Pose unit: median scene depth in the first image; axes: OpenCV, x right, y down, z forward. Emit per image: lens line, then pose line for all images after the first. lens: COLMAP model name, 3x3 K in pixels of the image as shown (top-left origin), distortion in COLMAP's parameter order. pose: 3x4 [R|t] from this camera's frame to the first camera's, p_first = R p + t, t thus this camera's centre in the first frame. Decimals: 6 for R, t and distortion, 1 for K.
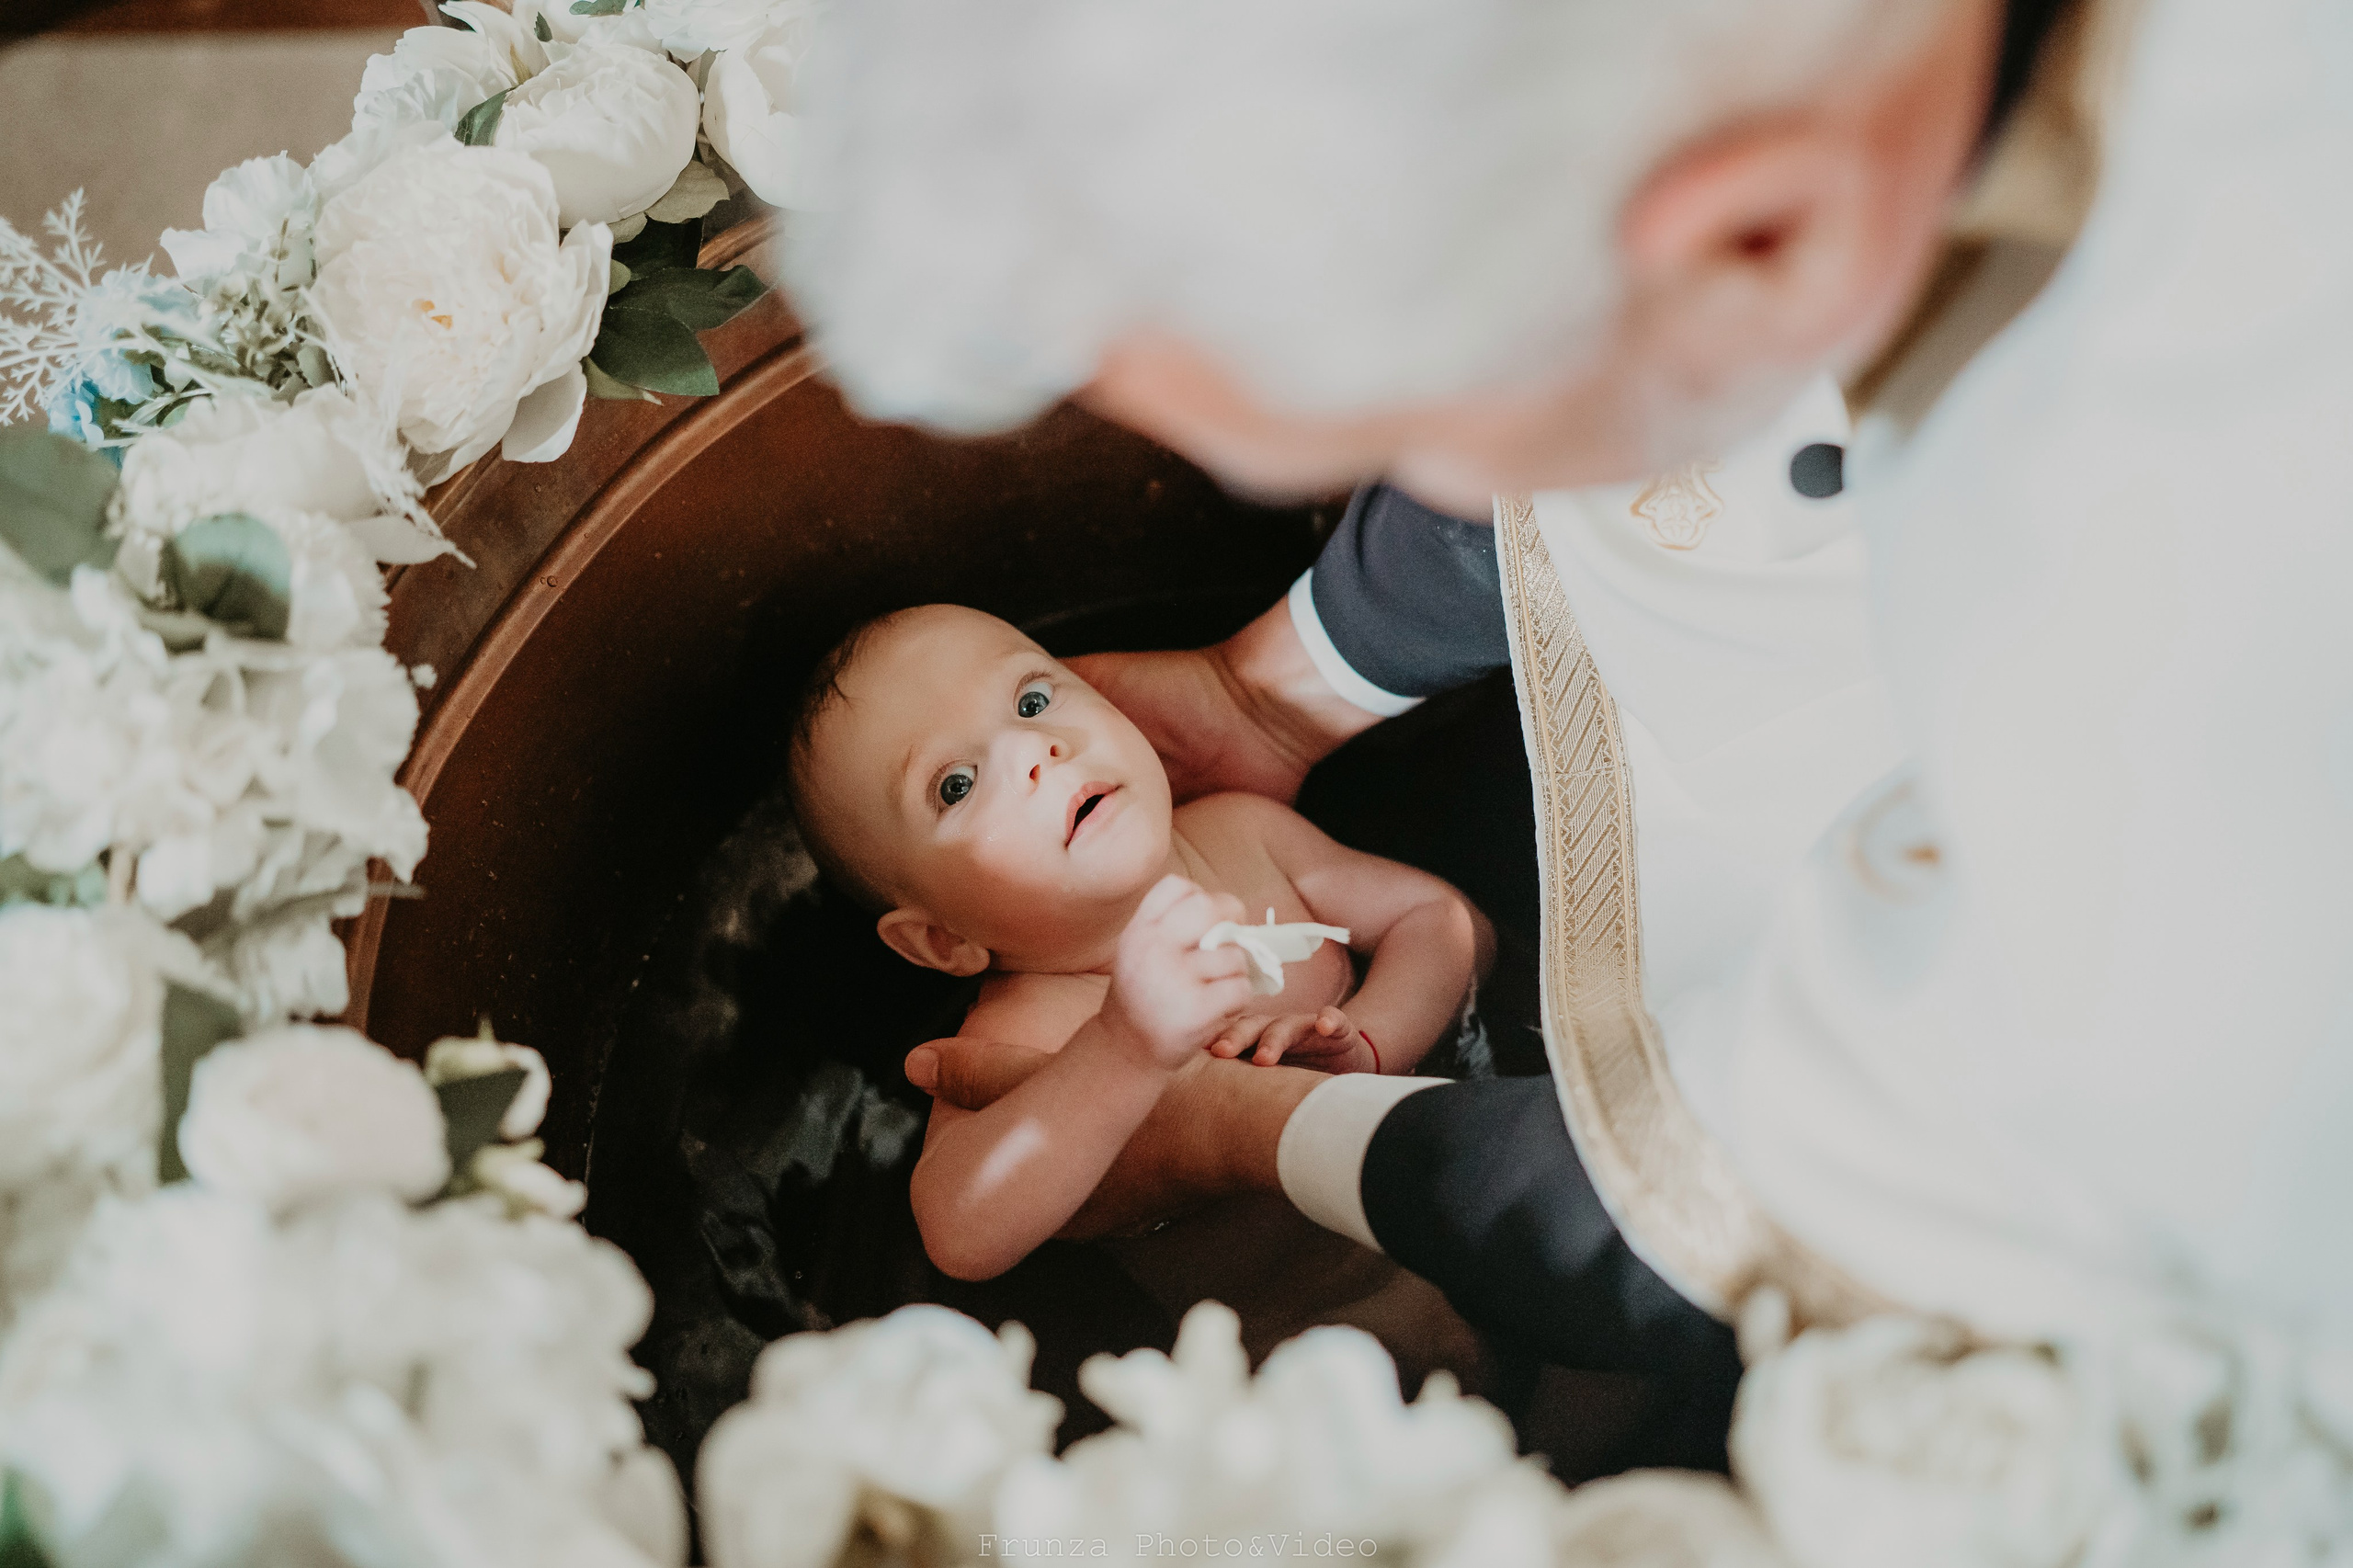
lens RADIAL K [[2204.4, 0, 1176.5], [0, 2204.4, 784.0], [0, 0, 1]] dist [-0.200600, 0.263552]
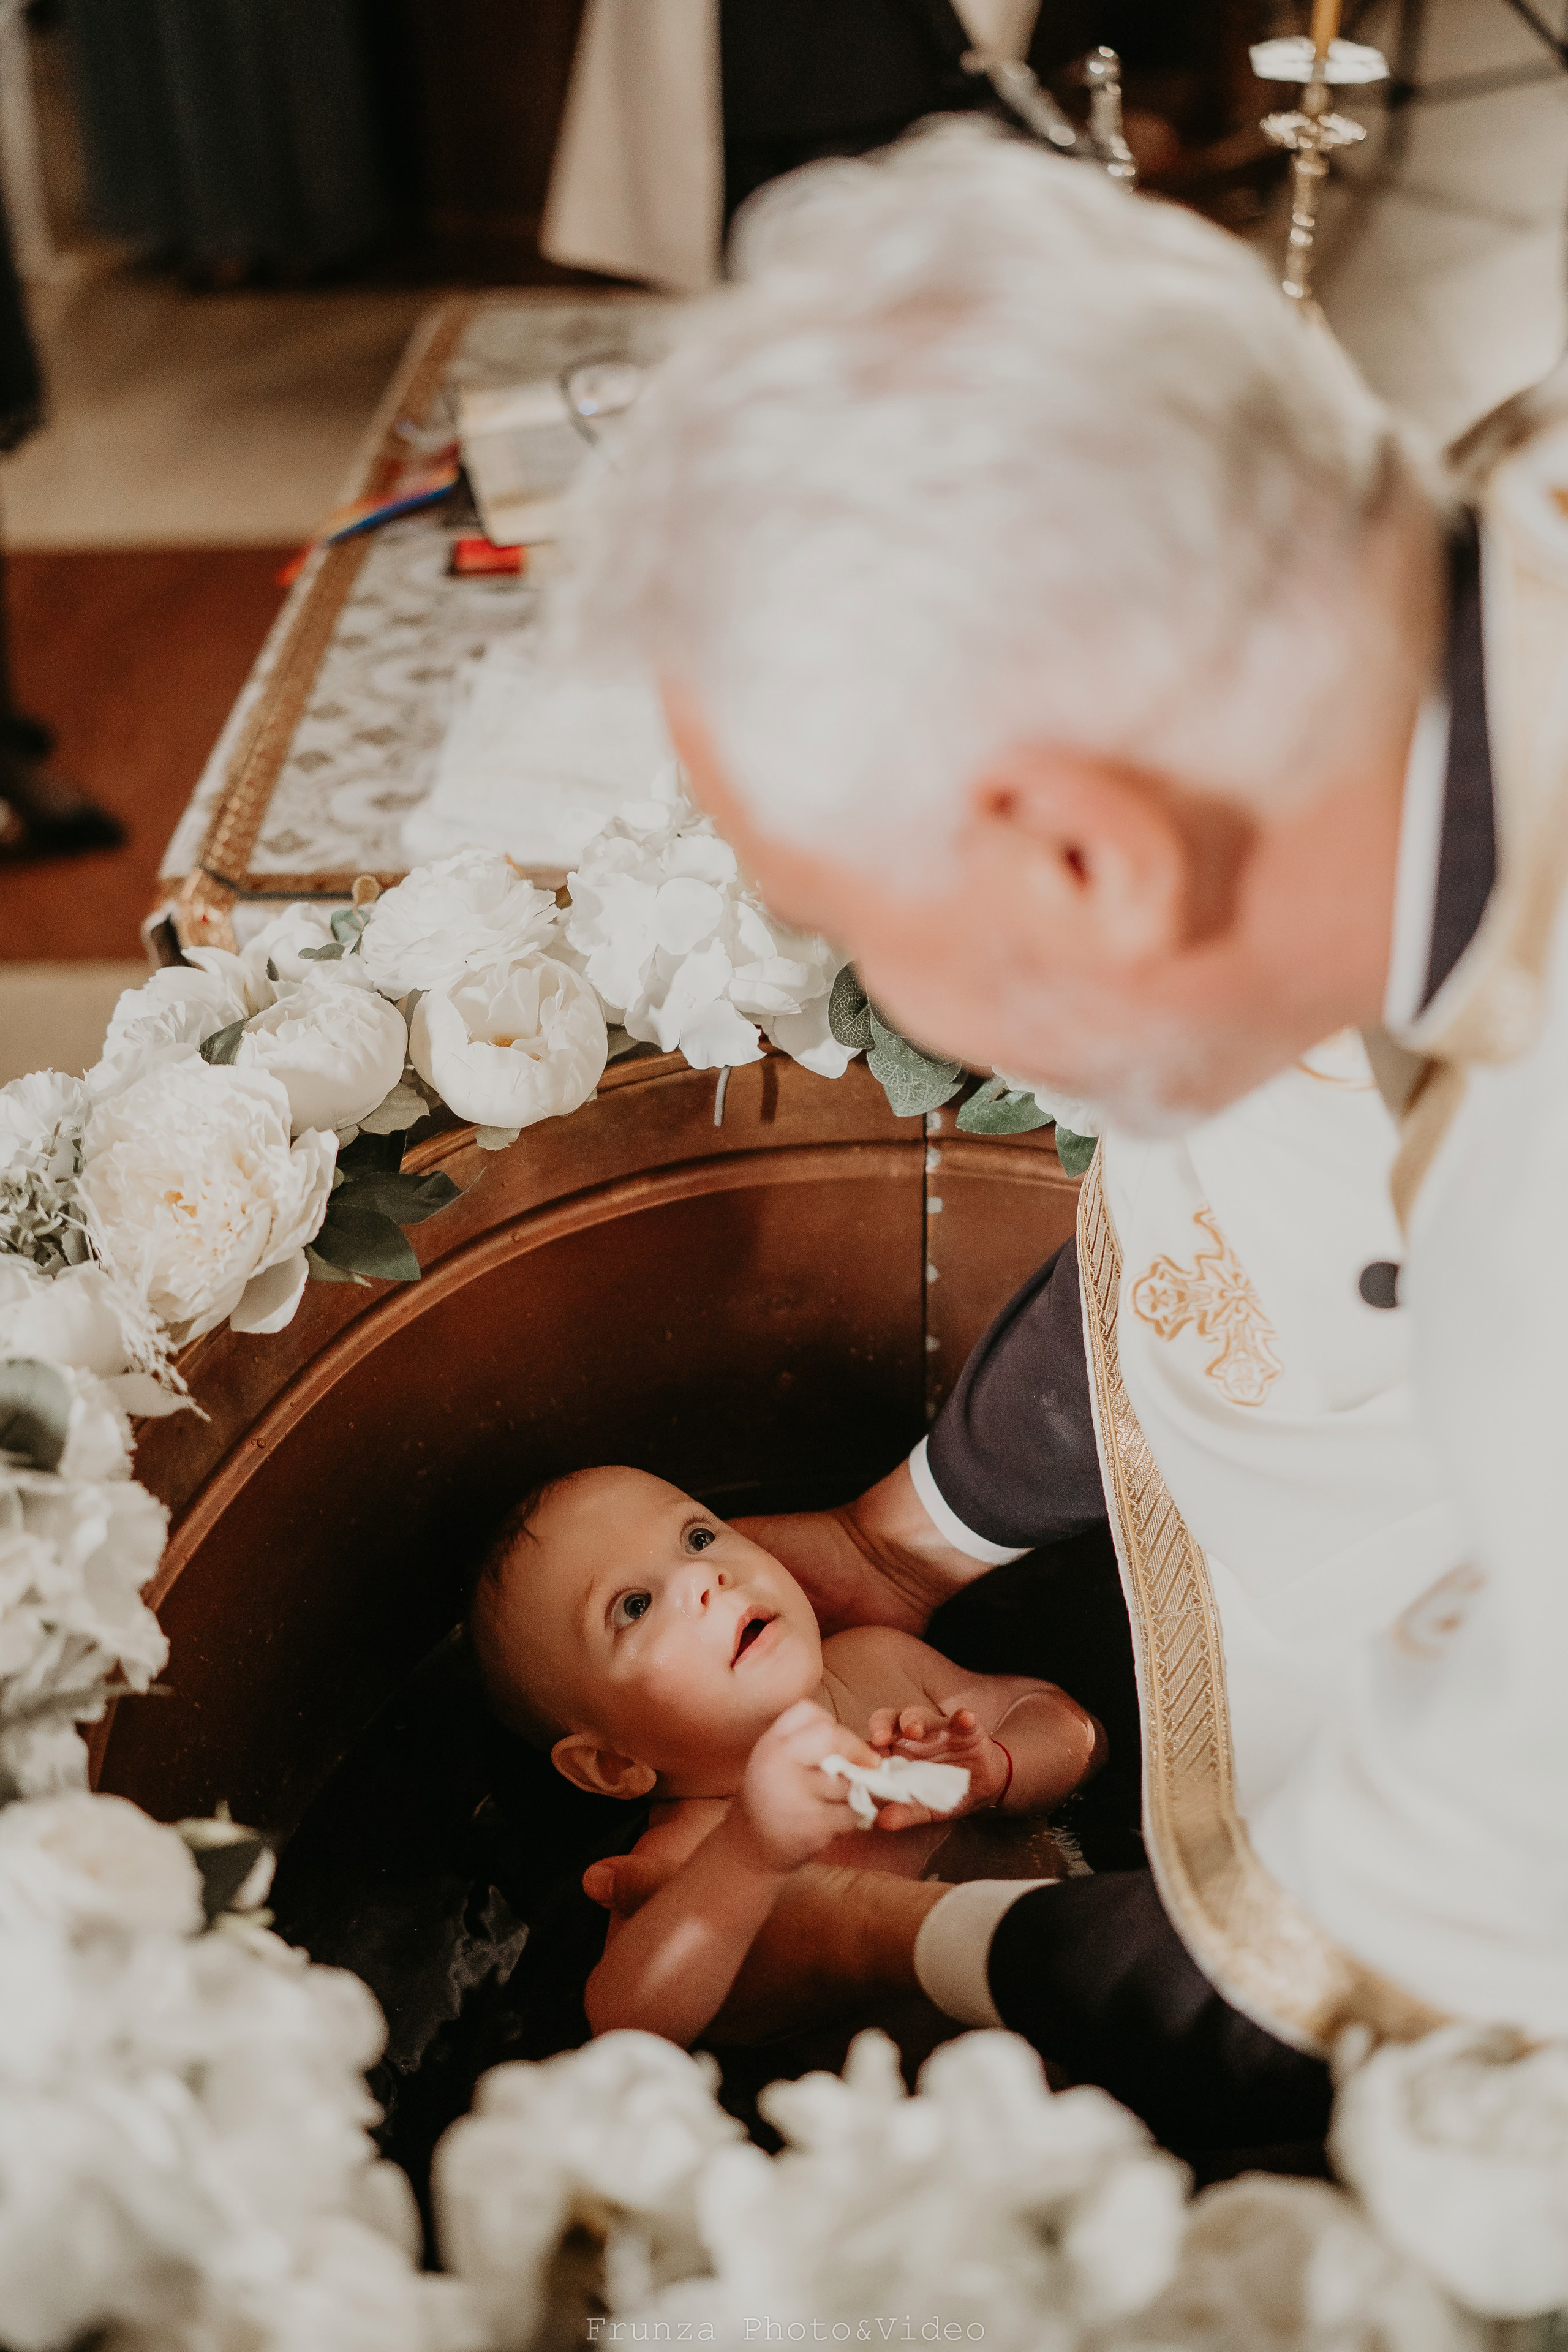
lens RADIAL K [[2384.5, 0, 784.0], [0, 2384.5, 1176.0], [0, 0, 1]] dist [-0.313885, 0.350068]
pose [[0.999524, 0.002649, 0.030736, -0.057760], [0.005431, 0.965640, -0.259828, 0.096148], [-0.030368, 0.259872, 0.965166, -0.233575]]
